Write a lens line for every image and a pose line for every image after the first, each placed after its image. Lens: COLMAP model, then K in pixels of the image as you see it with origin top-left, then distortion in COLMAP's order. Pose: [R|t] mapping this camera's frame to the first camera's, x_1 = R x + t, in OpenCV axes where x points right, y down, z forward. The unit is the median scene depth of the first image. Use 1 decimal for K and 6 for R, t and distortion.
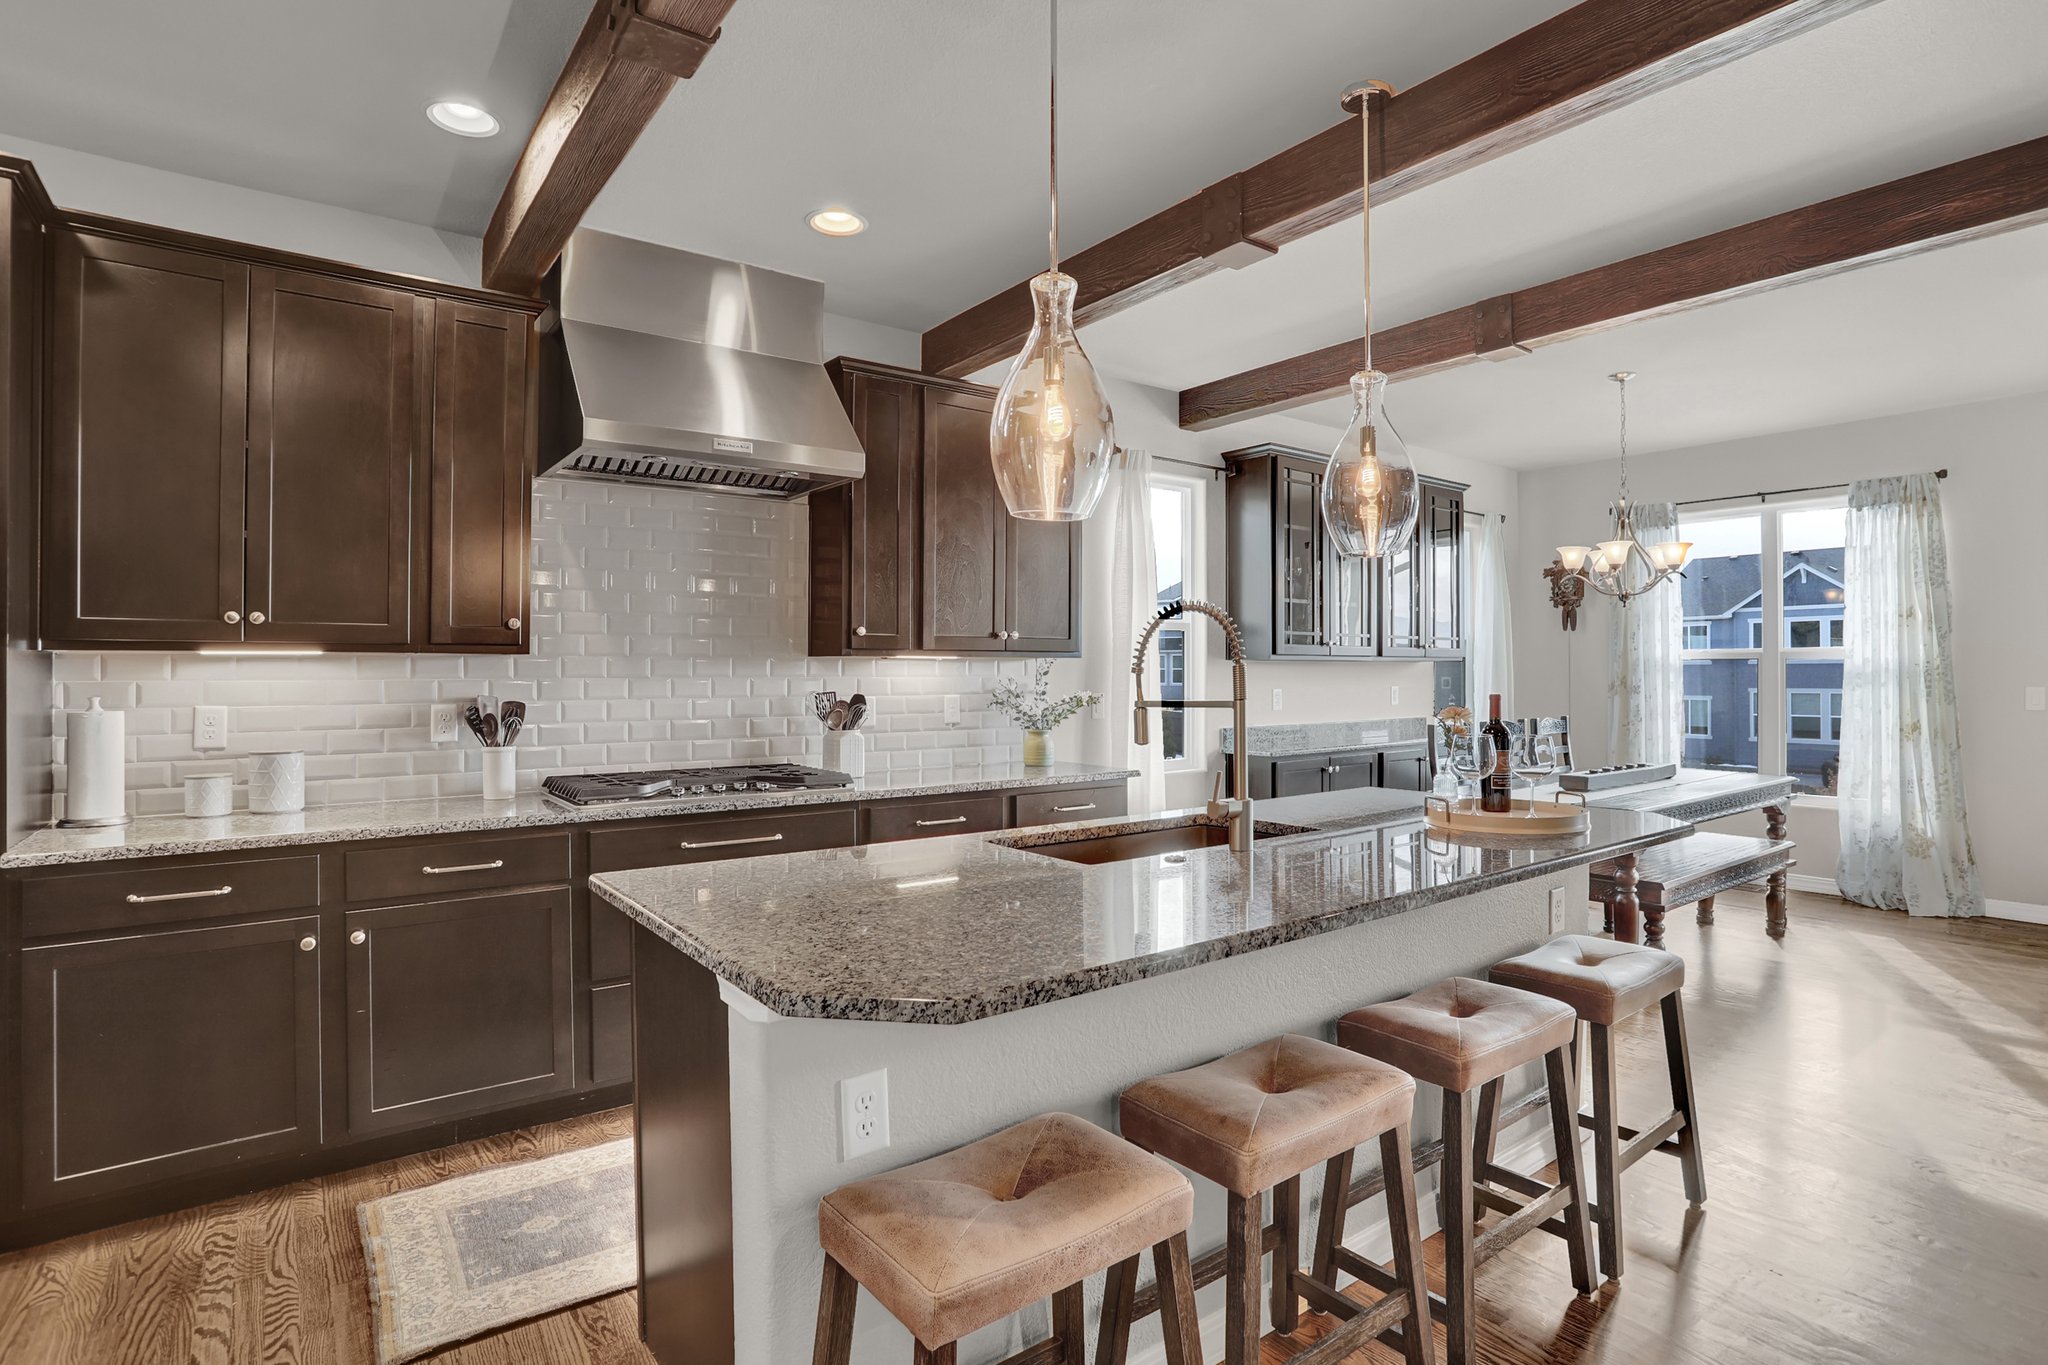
lens RADIAL K [[1004.6, 0, 1031.3], [0, 1004.6, 676.9], [0, 0, 1]] dist [-0.078885, 0.034212]
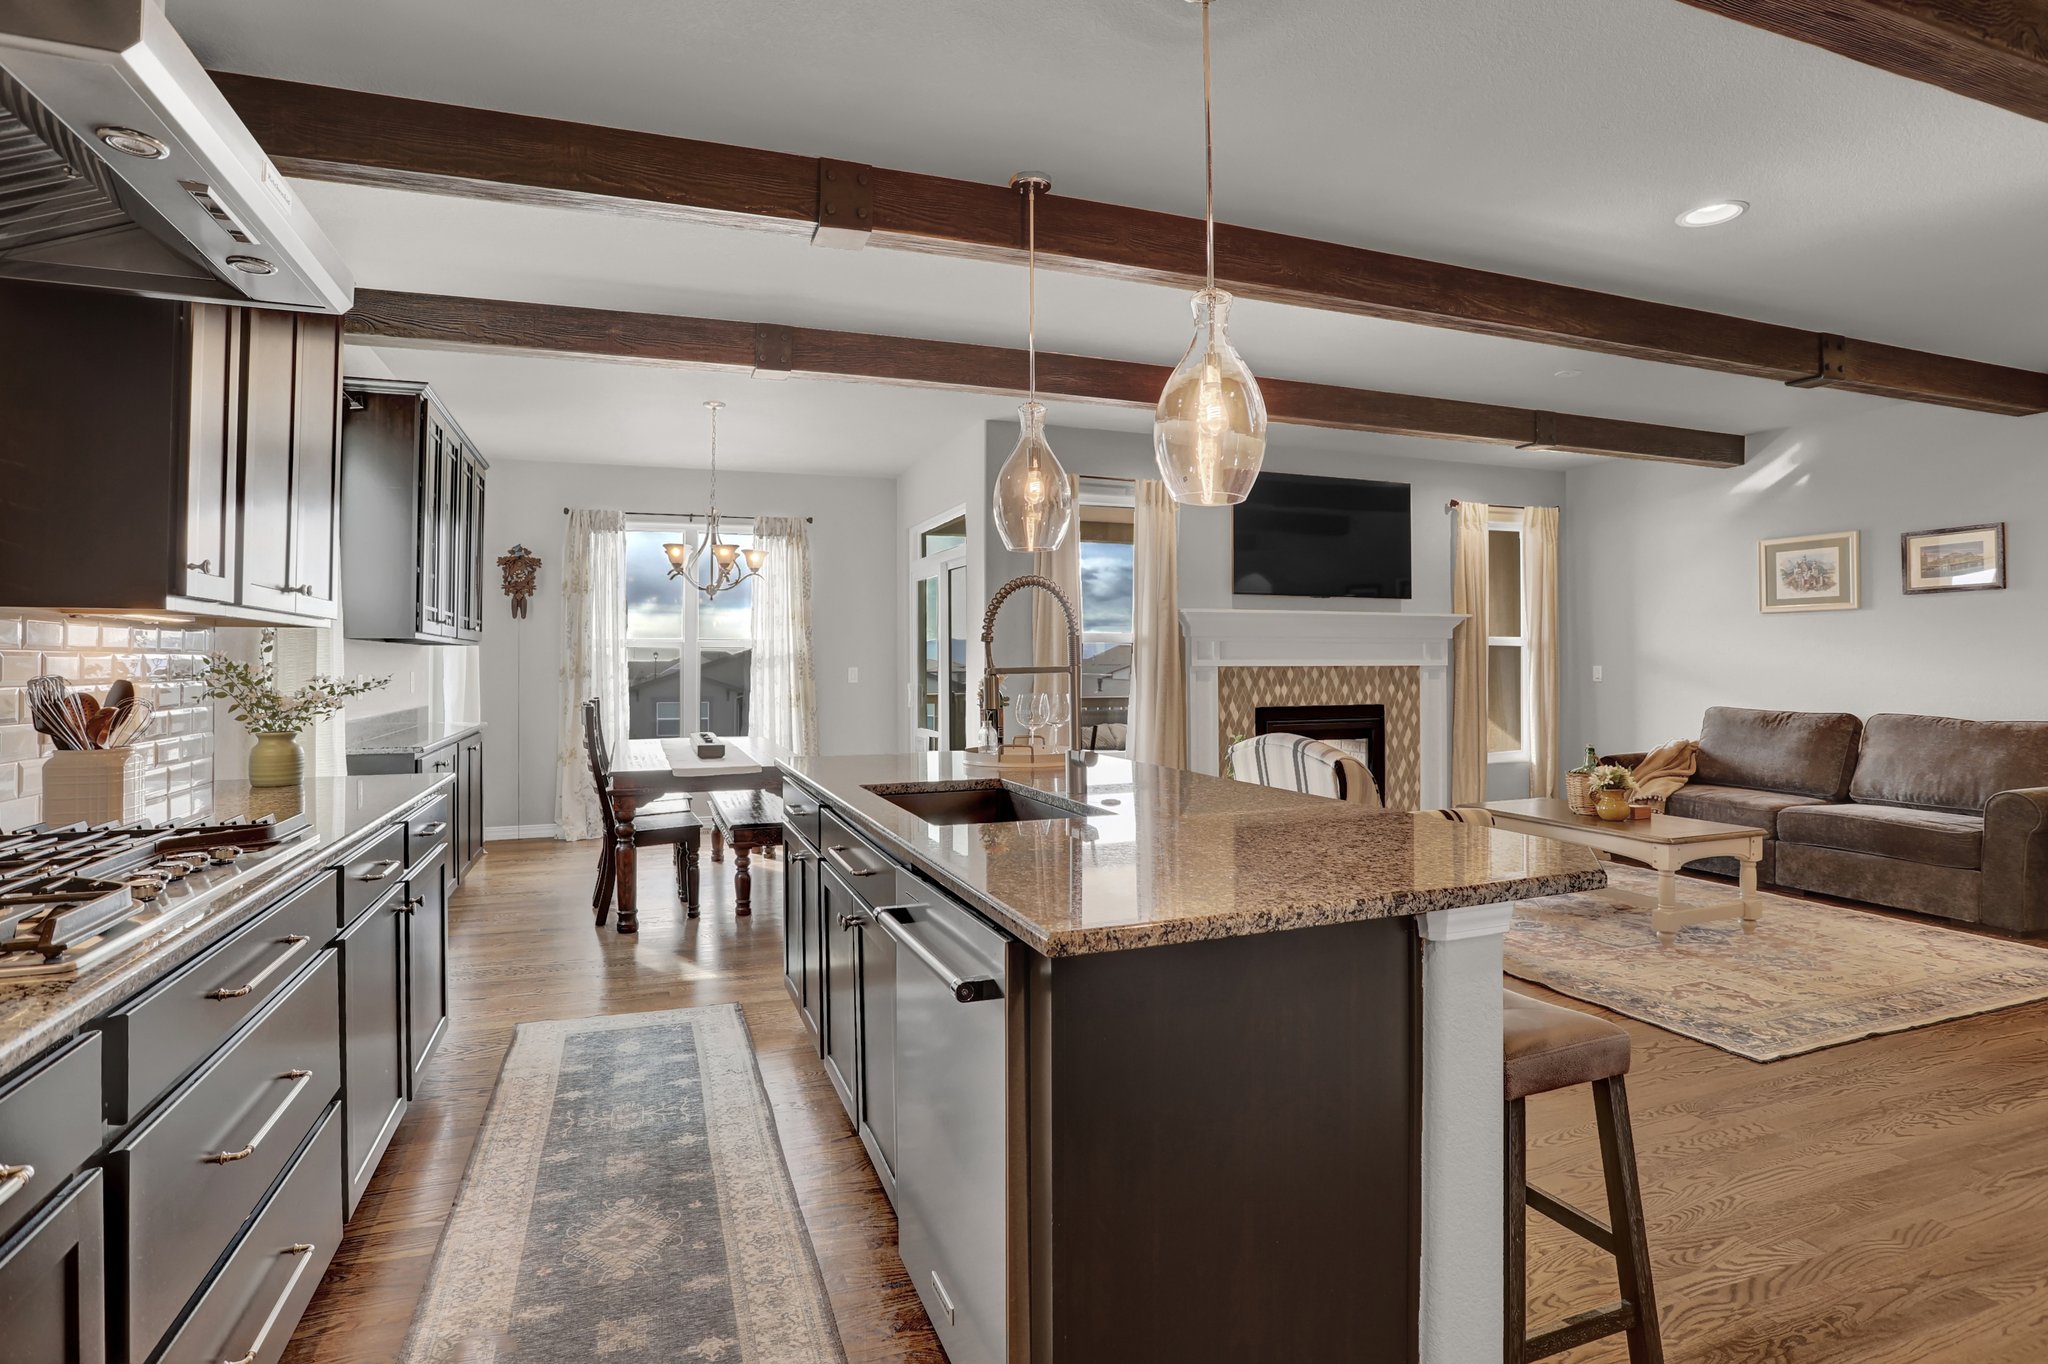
lens RADIAL K [[930.7, 0, 1045.1], [0, 930.7, 658.9], [0, 0, 1]] dist [-0.062694, 0.022901]
pose [[0.332021, -0.000010, 0.943272, -0.249989], [0.009019, 0.999954, -0.003164, 0.005809], [-0.943229, 0.009558, 0.332006, 0.199465]]
